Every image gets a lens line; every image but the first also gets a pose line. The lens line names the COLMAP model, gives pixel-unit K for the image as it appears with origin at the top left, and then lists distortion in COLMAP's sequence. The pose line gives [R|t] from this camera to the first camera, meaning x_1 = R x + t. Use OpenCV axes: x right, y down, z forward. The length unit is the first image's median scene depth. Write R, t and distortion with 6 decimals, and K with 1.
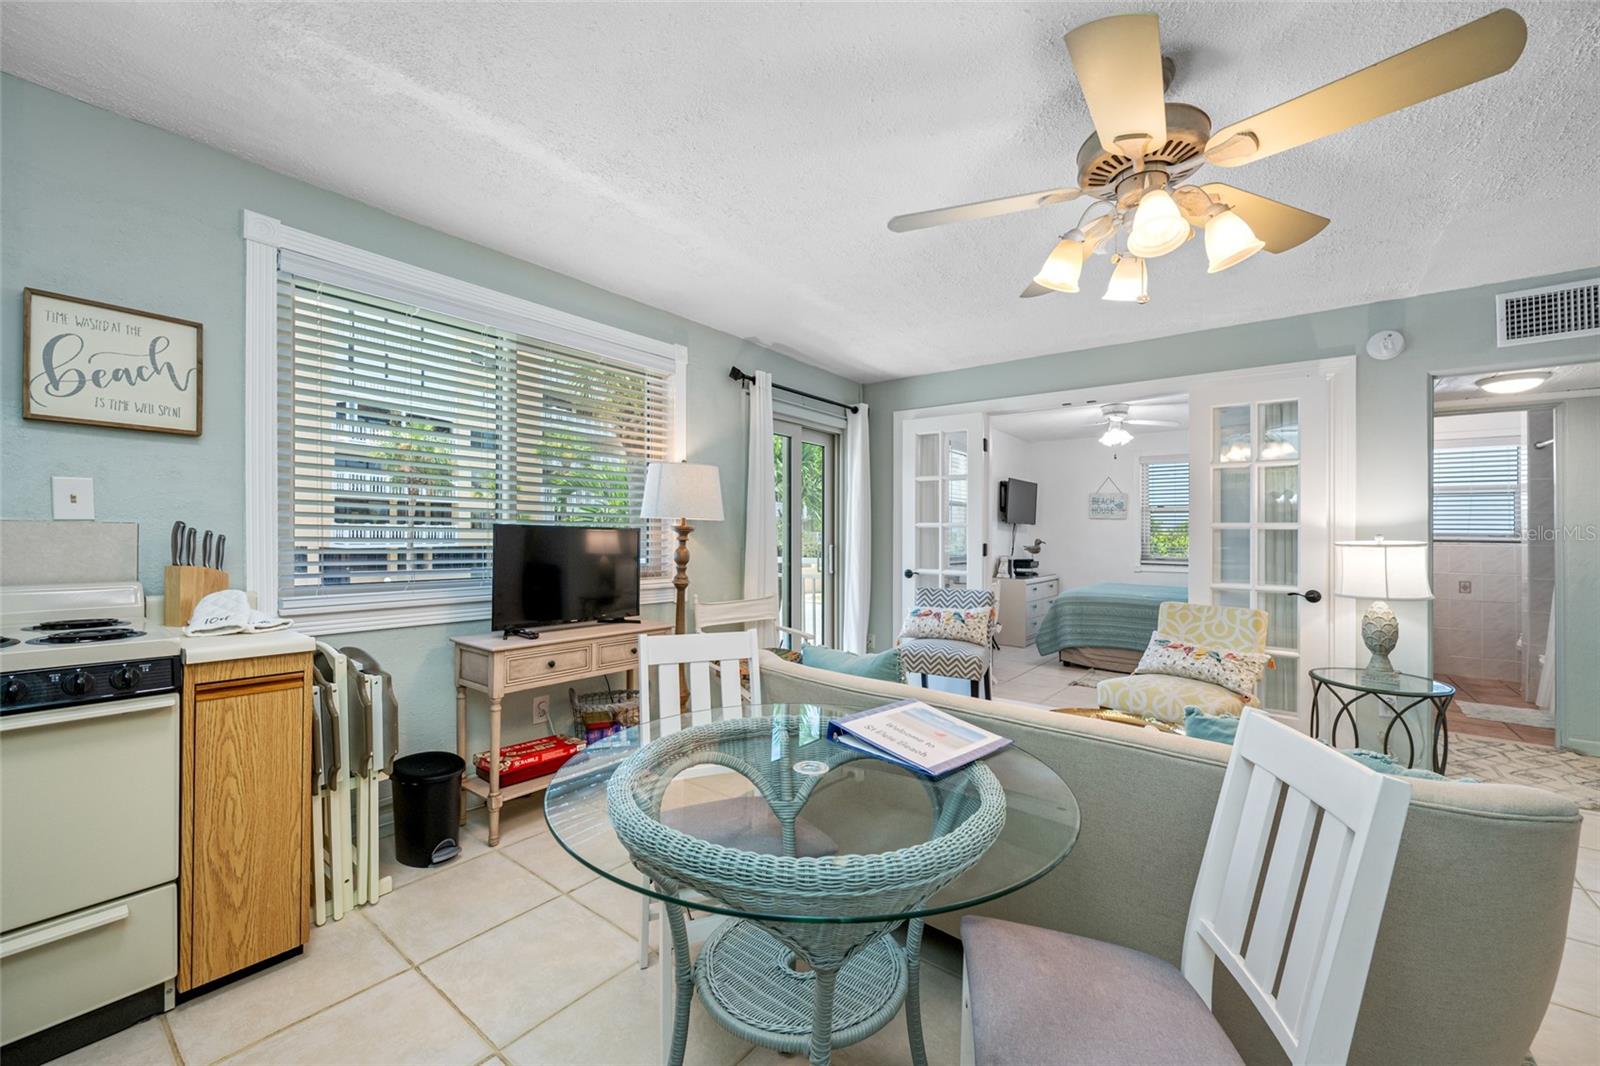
lens RADIAL K [[630.2, 0, 777.2], [0, 630.2, 526.0], [0, 0, 1]] dist [0.002521, 0.000128]
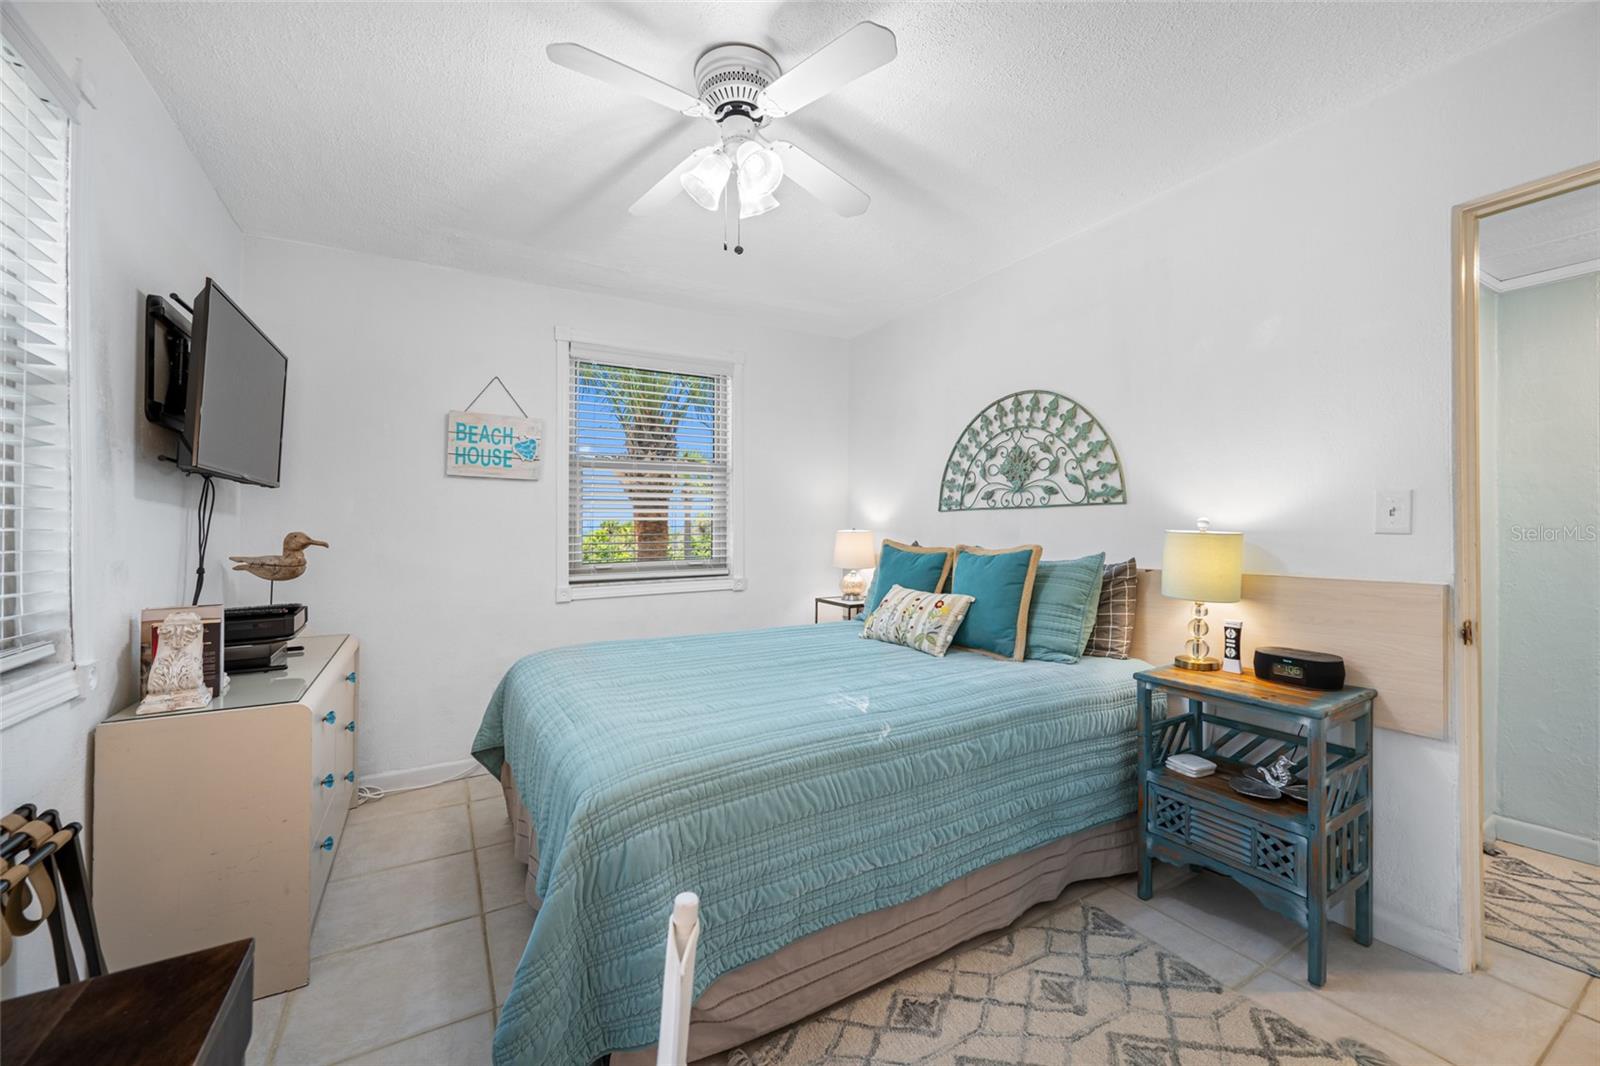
lens RADIAL K [[632.6, 0, 813.2], [0, 632.6, 527.7], [0, 0, 1]] dist [-0.000574, 0.000347]
pose [[0.330869, -0.014161, 0.943570, 0.564198], [-0.002553, 0.999870, 0.015901, 0.034805], [-0.943673, -0.007670, 0.330790, 1.814449]]
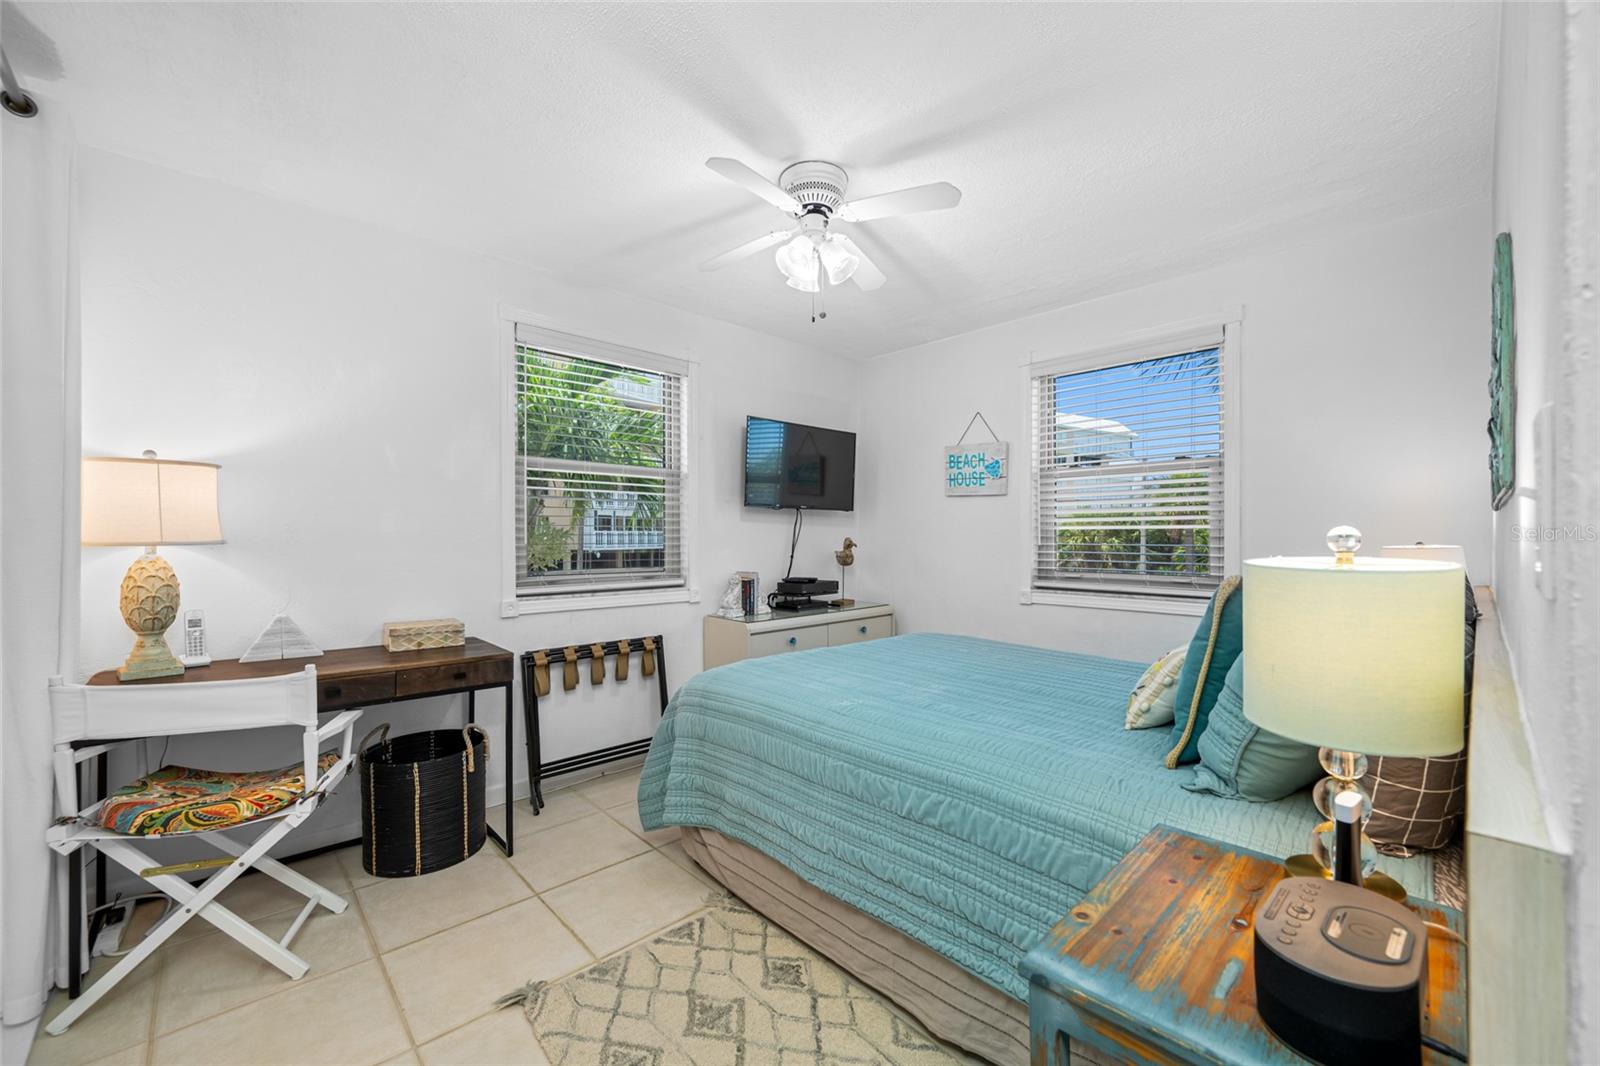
lens RADIAL K [[630.2, 0, 777.2], [0, 630.2, 526.0], [0, 0, 1]] dist [0.002521, 0.000128]
pose [[0.990069, -0.013533, -0.139927, 1.178765], [0.012927, 0.999903, -0.005236, 0.034929], [0.139984, 0.003375, 0.990148, 1.309117]]
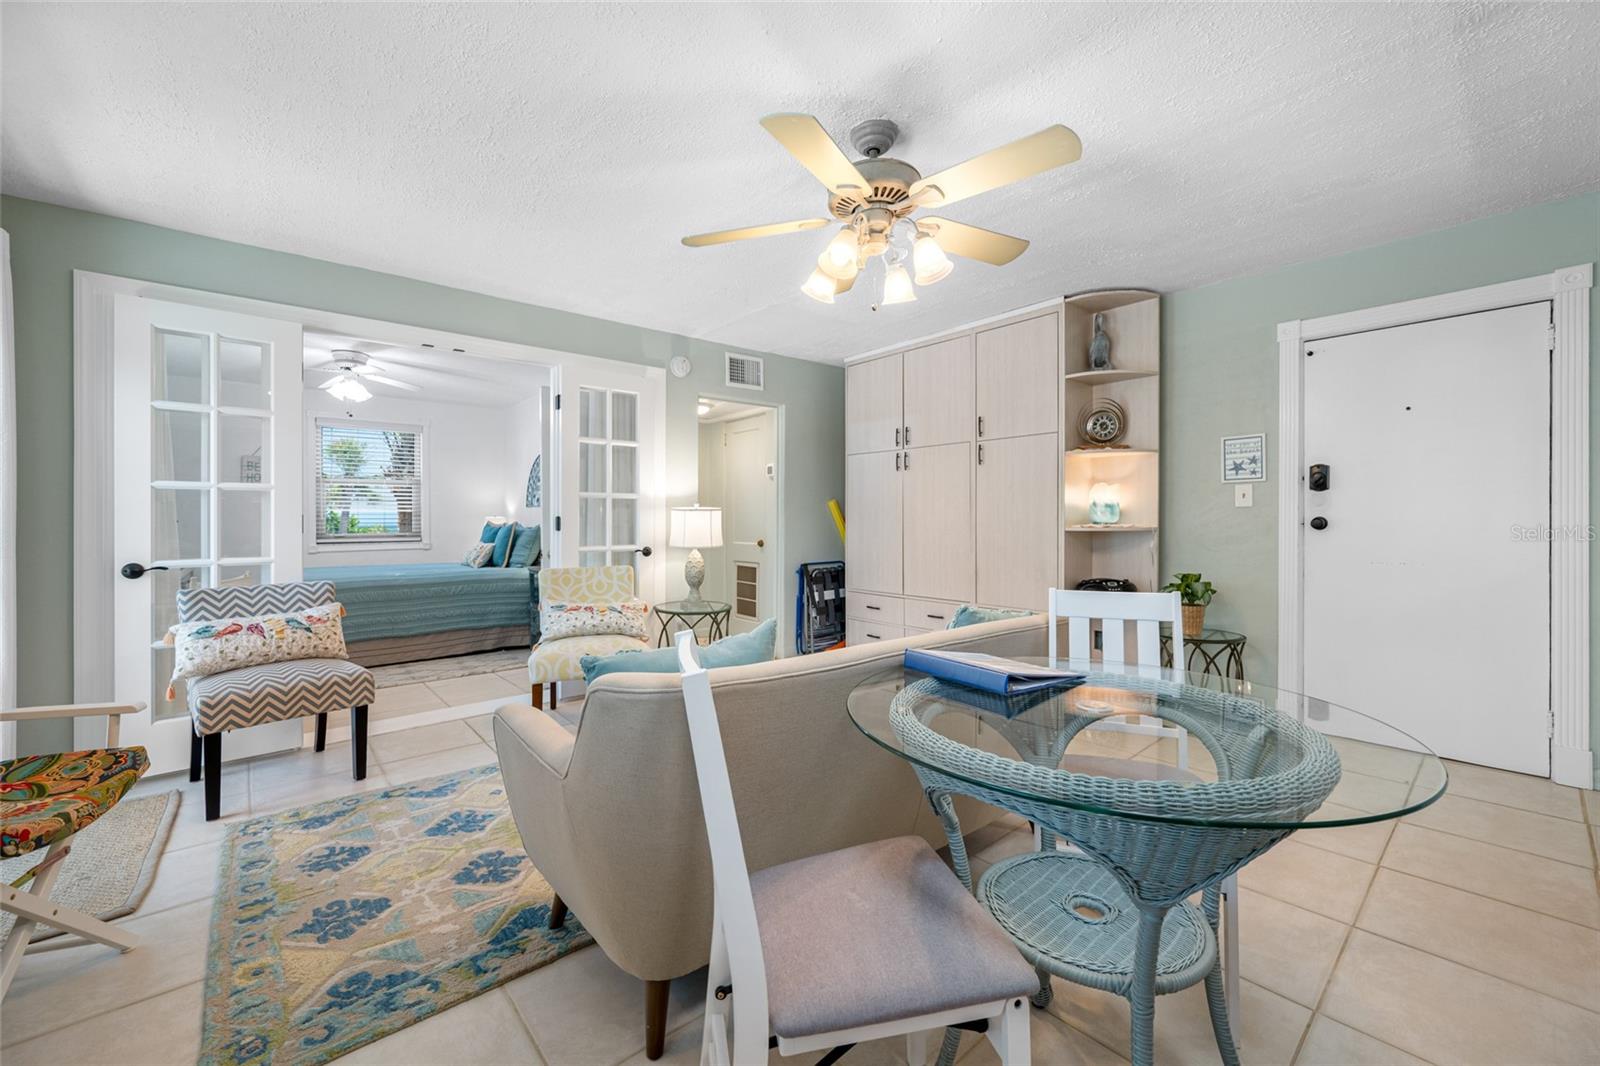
lens RADIAL K [[632.6, 0, 813.2], [0, 632.6, 527.7], [0, 0, 1]] dist [-0.000574, 0.000347]
pose [[0.156023, -0.020522, 0.987540, -0.411507], [-0.008929, 0.999714, 0.022185, 0.036950], [-0.987713, -0.012279, 0.155795, 0.552188]]
